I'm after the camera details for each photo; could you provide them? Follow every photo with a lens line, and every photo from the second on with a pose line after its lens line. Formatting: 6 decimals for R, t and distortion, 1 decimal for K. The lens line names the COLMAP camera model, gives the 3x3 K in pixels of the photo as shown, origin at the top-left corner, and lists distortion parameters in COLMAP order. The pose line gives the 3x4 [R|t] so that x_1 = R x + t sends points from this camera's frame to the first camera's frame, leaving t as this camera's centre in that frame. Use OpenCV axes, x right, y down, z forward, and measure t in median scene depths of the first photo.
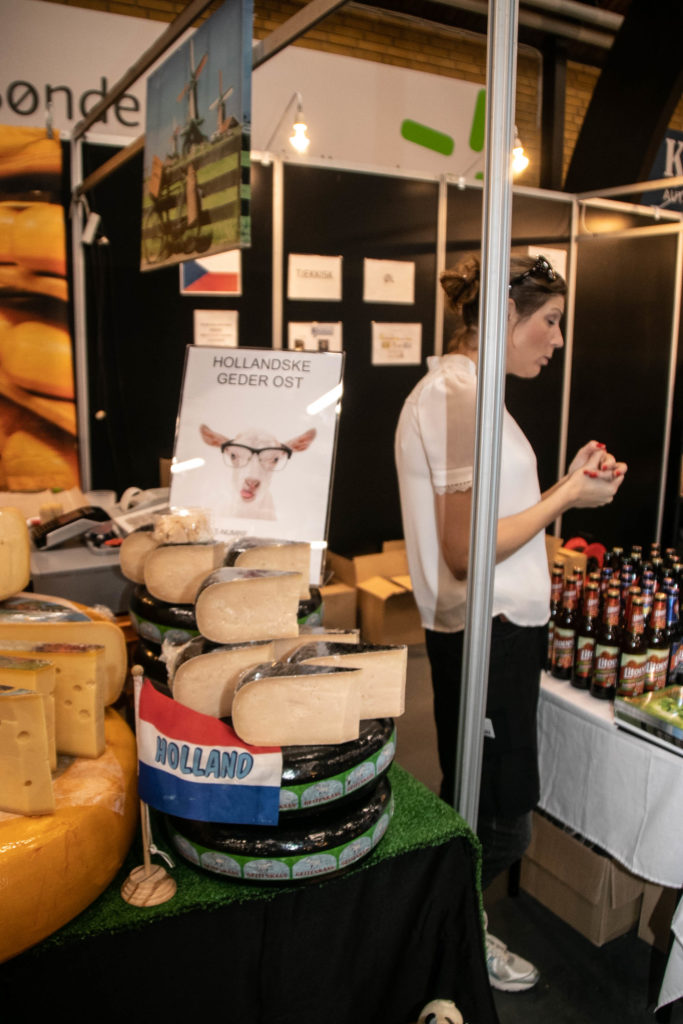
lens RADIAL K [[850.2, 0, 341.5], [0, 850.2, 512.0], [0, 0, 1]] dist [-0.190223, 0.157798]
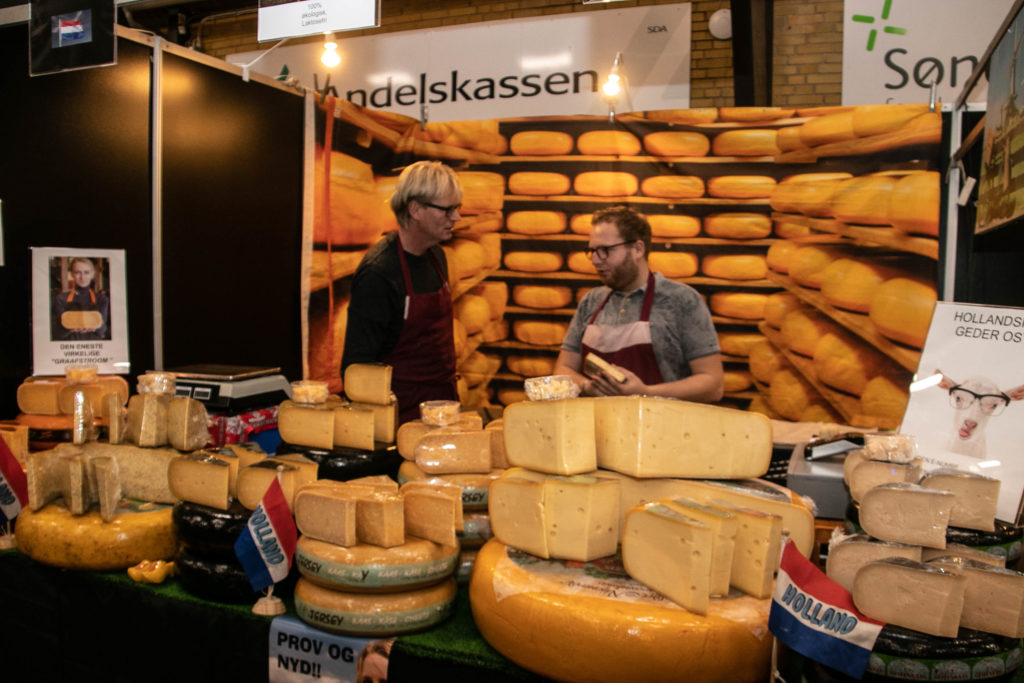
lens RADIAL K [[850.2, 0, 512.0], [0, 850.2, 341.5], [0, 0, 1]] dist [-0.190223, 0.157798]
pose [[0.641264, 0.057806, -0.765140, 0.320750], [-0.170872, 0.982878, -0.068952, 0.036511], [0.748053, 0.174957, 0.640162, -0.163241]]
